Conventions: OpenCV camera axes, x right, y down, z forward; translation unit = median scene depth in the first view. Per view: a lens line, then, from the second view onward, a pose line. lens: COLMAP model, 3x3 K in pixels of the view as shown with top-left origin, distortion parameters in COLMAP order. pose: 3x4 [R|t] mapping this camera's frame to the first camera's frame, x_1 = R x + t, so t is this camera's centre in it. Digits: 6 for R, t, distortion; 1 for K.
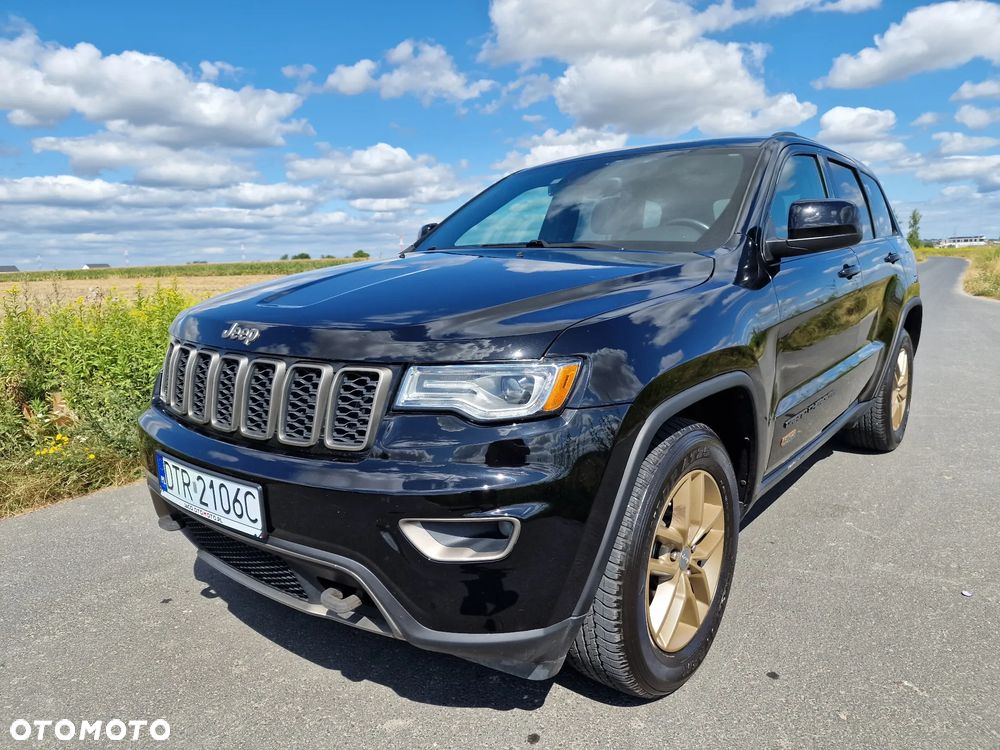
lens RADIAL K [[680.9, 0, 496.2], [0, 680.9, 383.2], [0, 0, 1]] dist [0.067642, -0.062910]
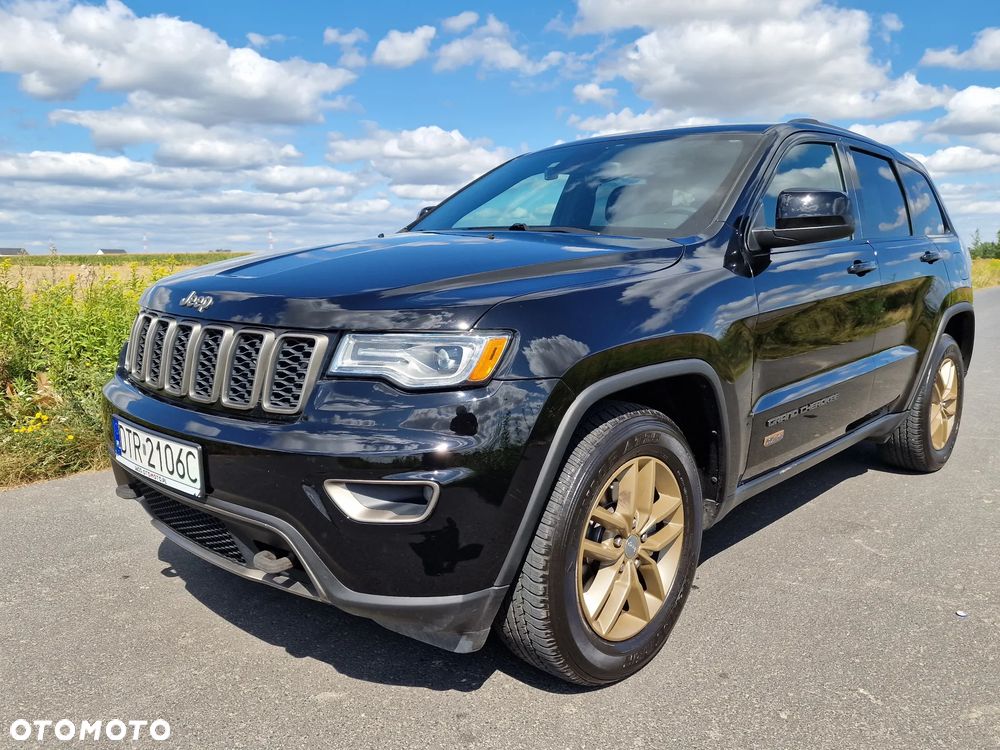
lens RADIAL K [[769.0, 0, 513.7], [0, 769.0, 371.9], [0, 0, 1]] dist [0.047187, -0.044076]
pose [[0.998464, 0.037769, -0.040543, 0.157819], [-0.039038, 0.998757, -0.030980, 0.052607], [0.039323, 0.032516, 0.998697, -0.134492]]
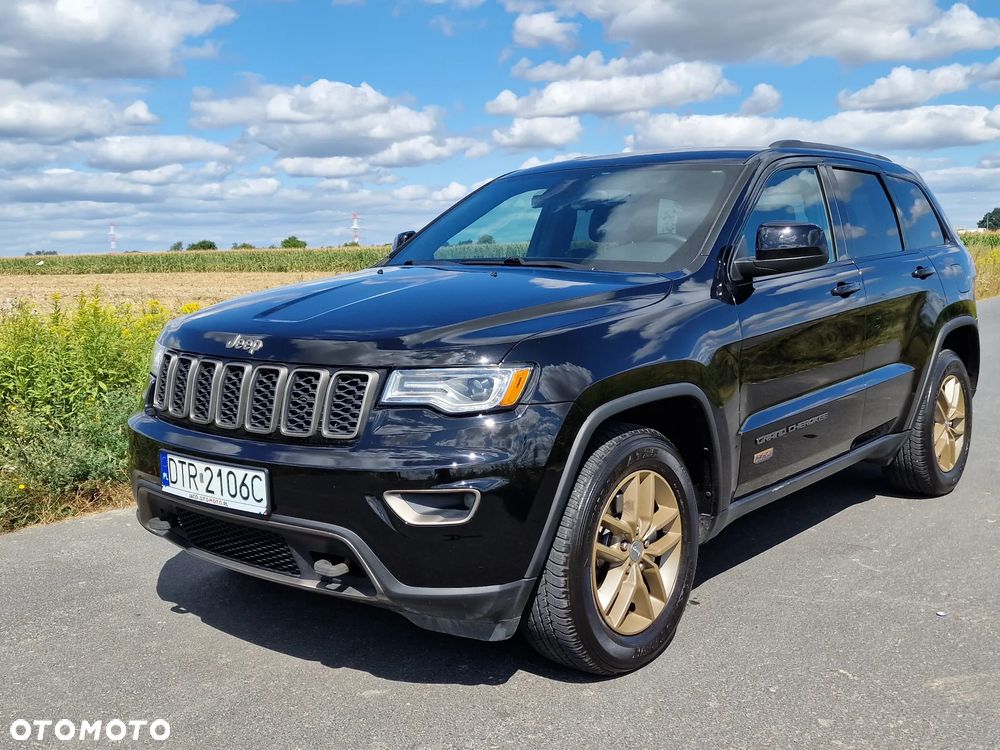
lens RADIAL K [[1043.9, 0, 503.4], [0, 1043.9, 350.2], [0, 0, 1]] dist [0.039876, 0.000000]
pose [[0.999935, 0.008519, 0.007560, 0.050631], [-0.007838, 0.996267, -0.085967, 0.089378], [-0.008264, 0.085902, 0.996269, -0.788996]]
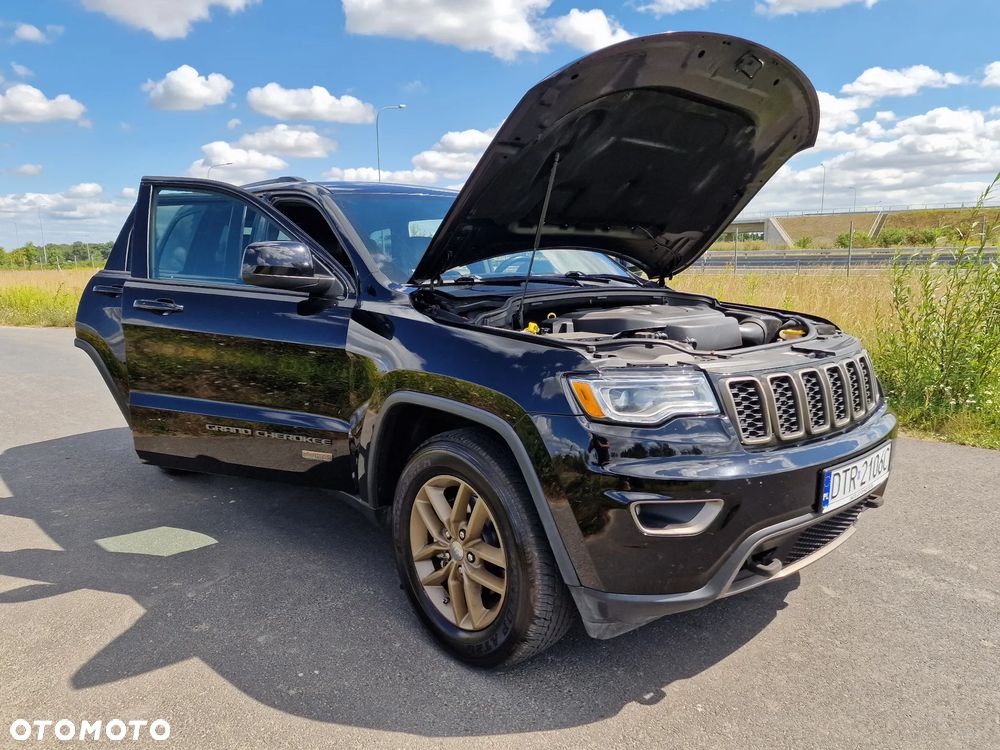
lens RADIAL K [[680.9, 0, 516.8], [0, 680.9, 379.4], [0, 0, 1]] dist [0.067642, -0.062910]
pose [[0.116654, -0.135716, 0.983856, -1.751200], [0.184860, 0.976275, 0.112752, -0.271648], [-0.975817, 0.168723, 0.138975, 1.452880]]
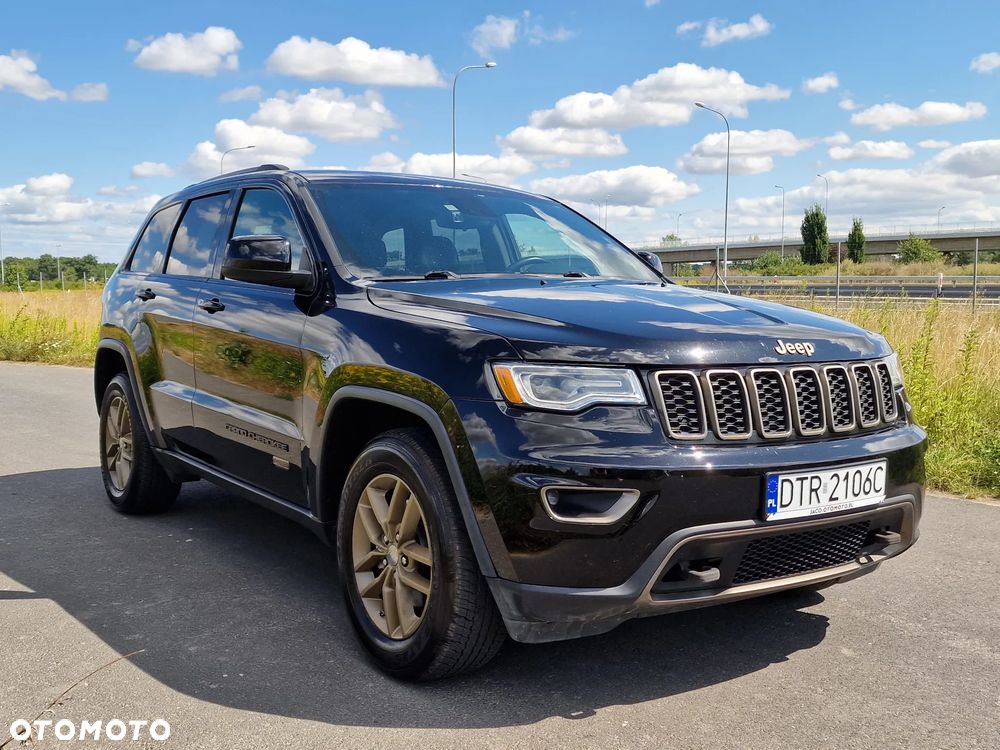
lens RADIAL K [[1043.9, 0, 513.2], [0, 1043.9, 378.5], [0, 0, 1]] dist [0.039876, 0.000000]
pose [[0.253810, -0.047226, 0.966100, -2.261956], [0.160681, 0.986988, 0.006034, -0.115483], [-0.953814, 0.153703, 0.258096, 1.063187]]
